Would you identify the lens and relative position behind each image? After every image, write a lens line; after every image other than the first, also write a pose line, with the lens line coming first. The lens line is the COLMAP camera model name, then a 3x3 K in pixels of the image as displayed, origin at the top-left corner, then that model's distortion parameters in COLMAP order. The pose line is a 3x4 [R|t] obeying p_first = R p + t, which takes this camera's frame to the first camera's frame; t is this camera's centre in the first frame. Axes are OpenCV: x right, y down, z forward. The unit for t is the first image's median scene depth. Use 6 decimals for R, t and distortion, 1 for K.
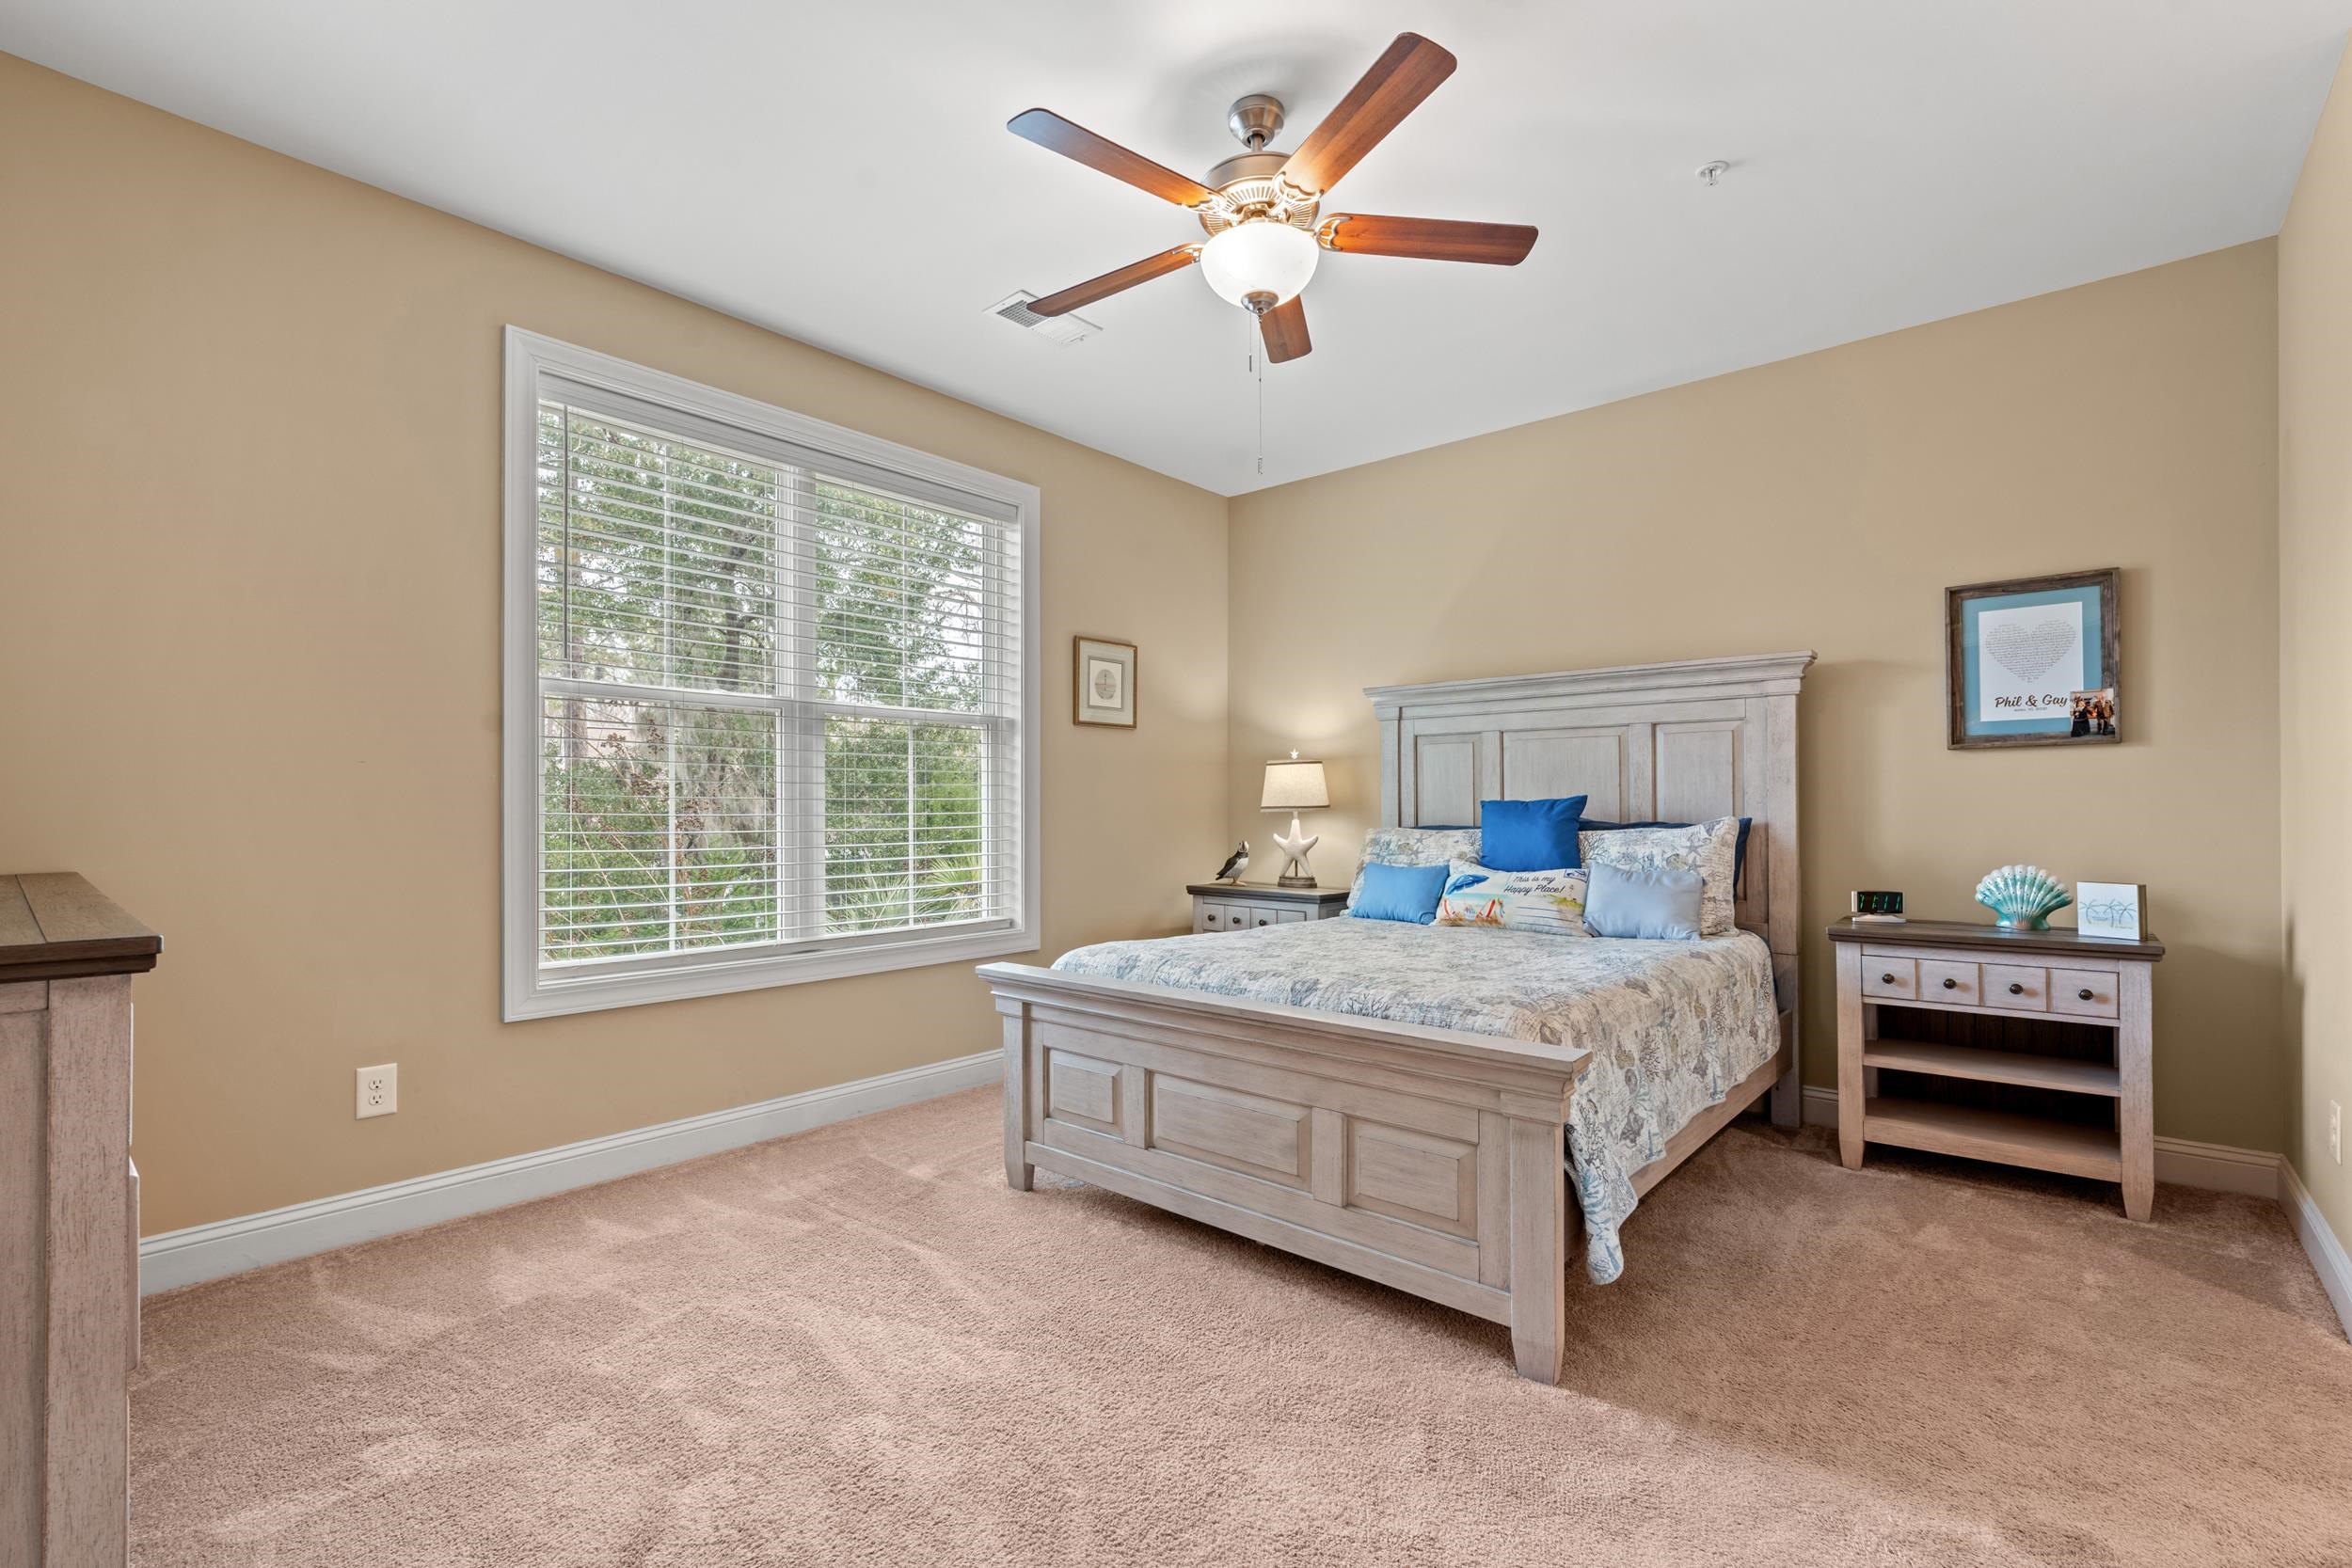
lens RADIAL K [[1038.0, 0, 1185.0], [0, 1038.0, 800.2], [0, 0, 1]] dist [-0.002015, -0.000226]
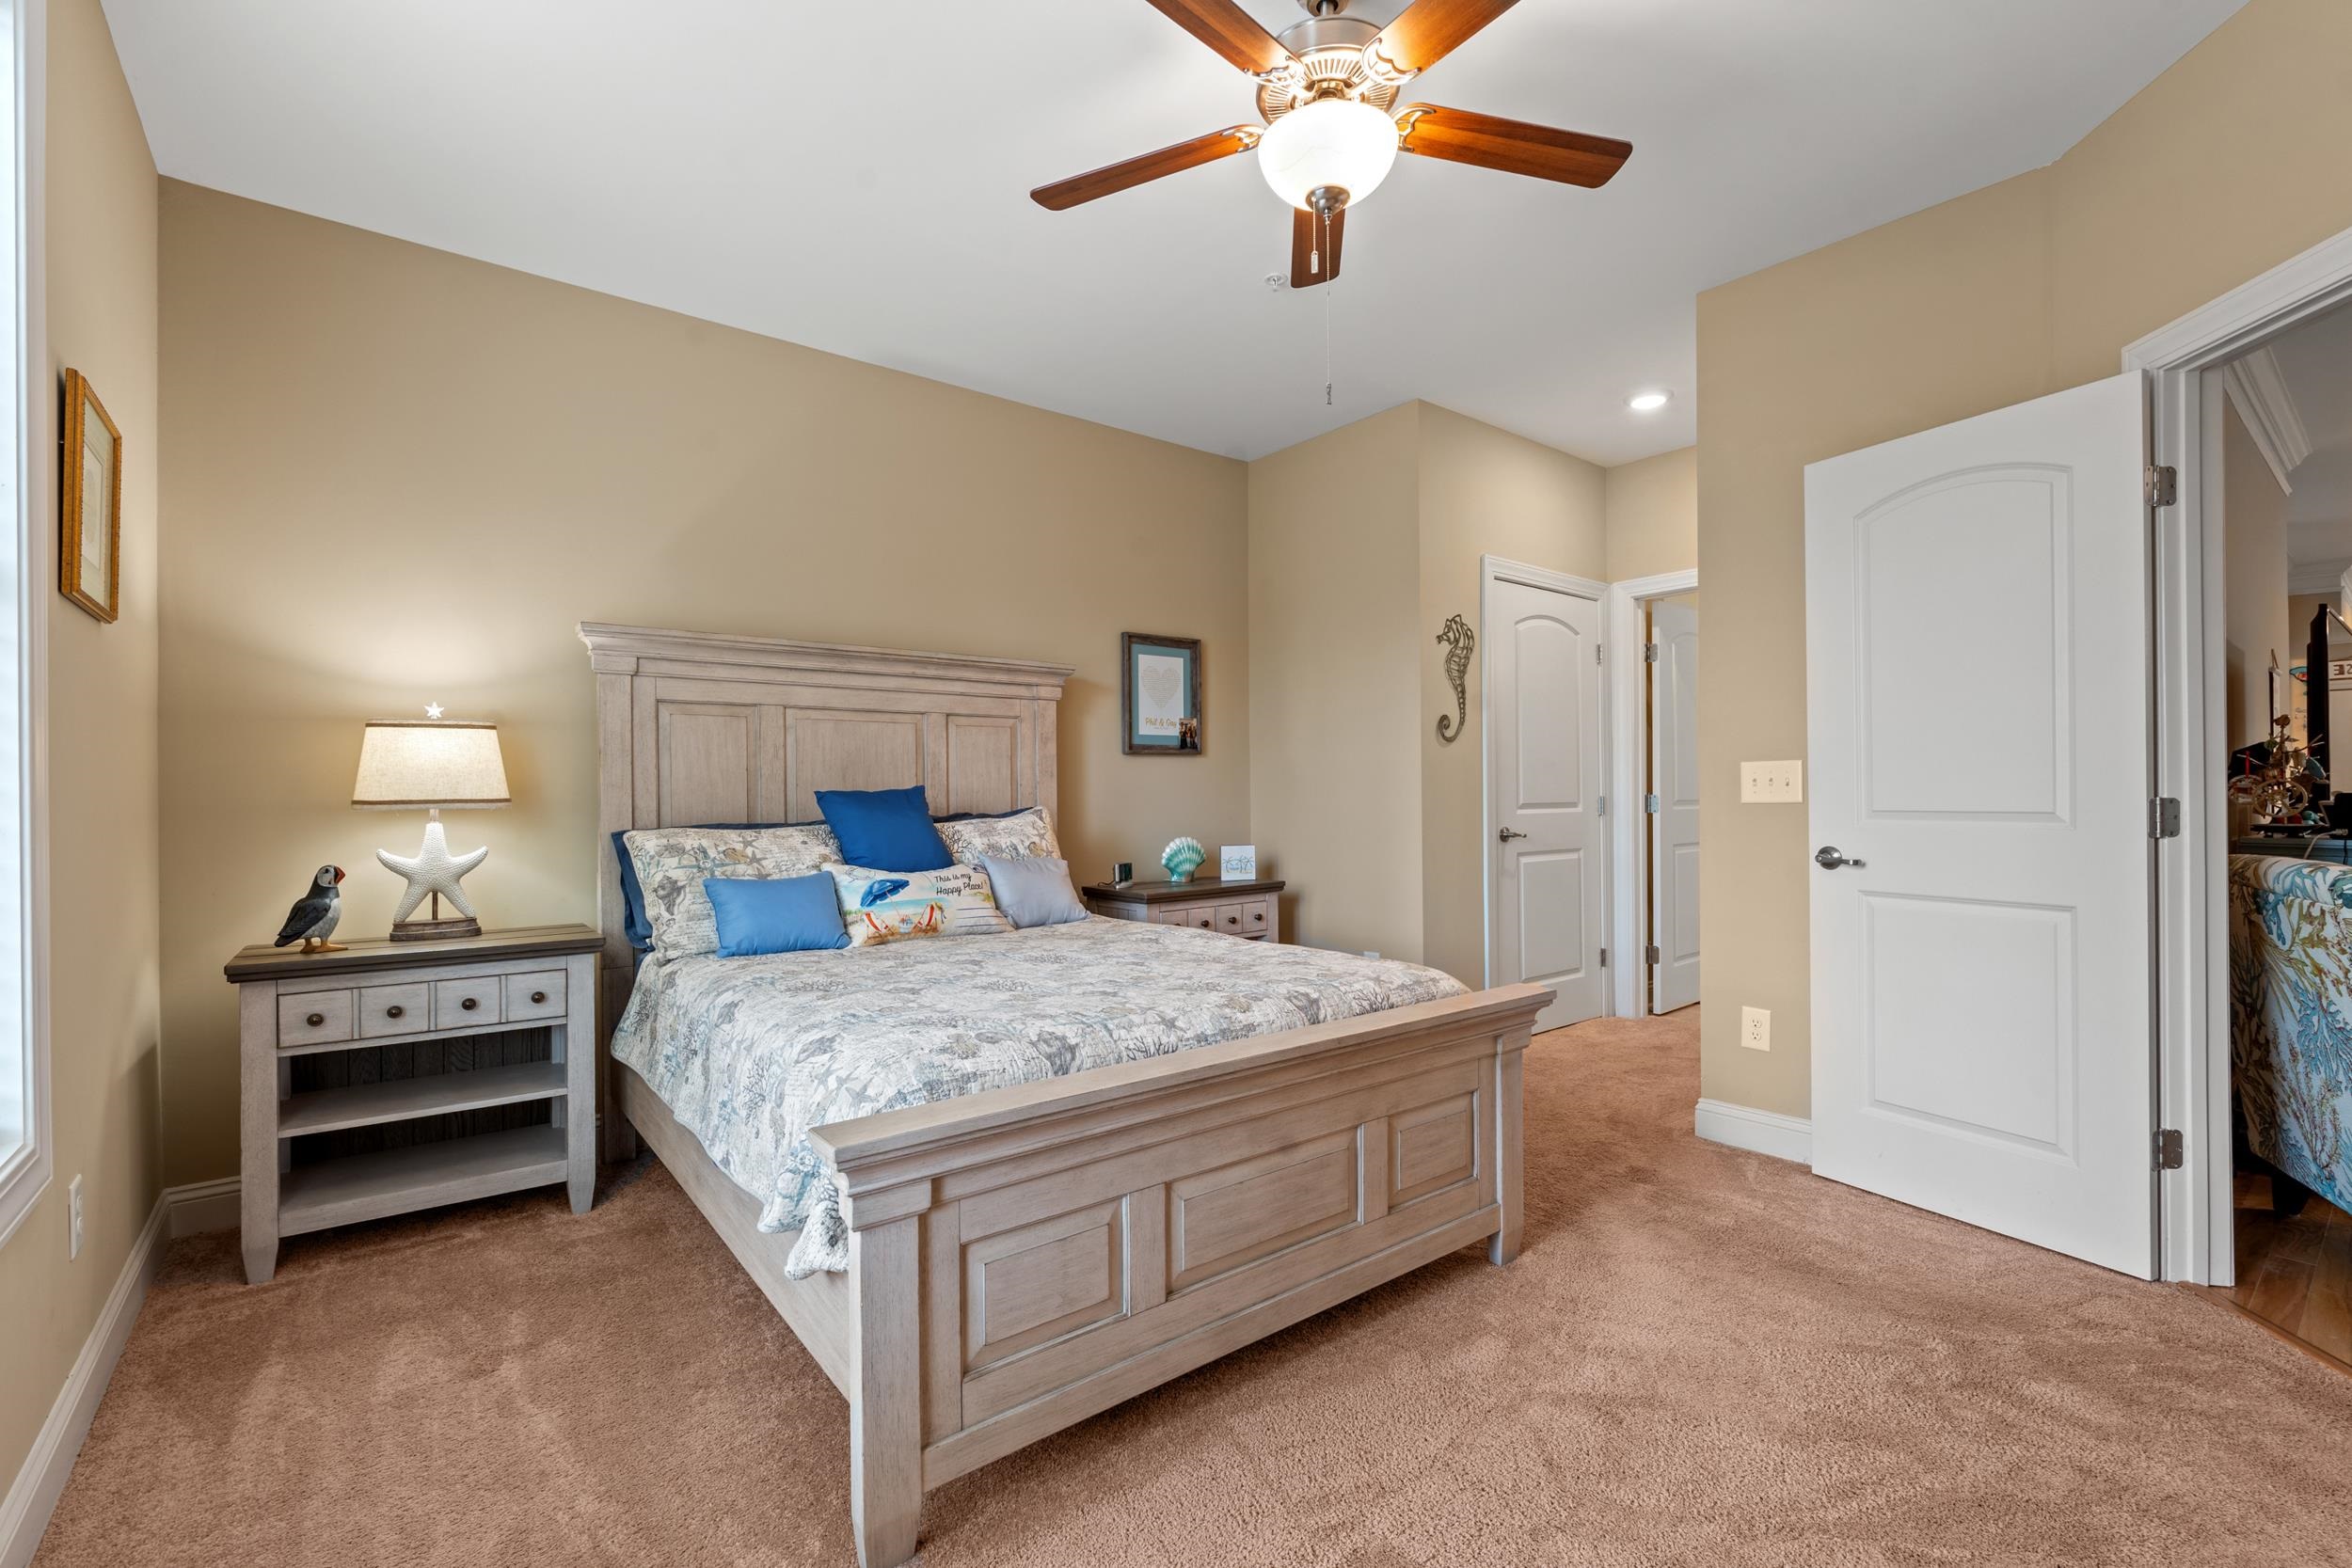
lens RADIAL K [[1038.0, 0, 1175.7], [0, 1038.0, 788.6], [0, 0, 1]] dist [-0.002015, -0.000226]
pose [[0.179921, 0.006690, 0.983658, -0.521164], [-0.000792, 0.999978, -0.006656, 0.004308], [-0.983681, 0.000418, 0.179923, 0.644993]]
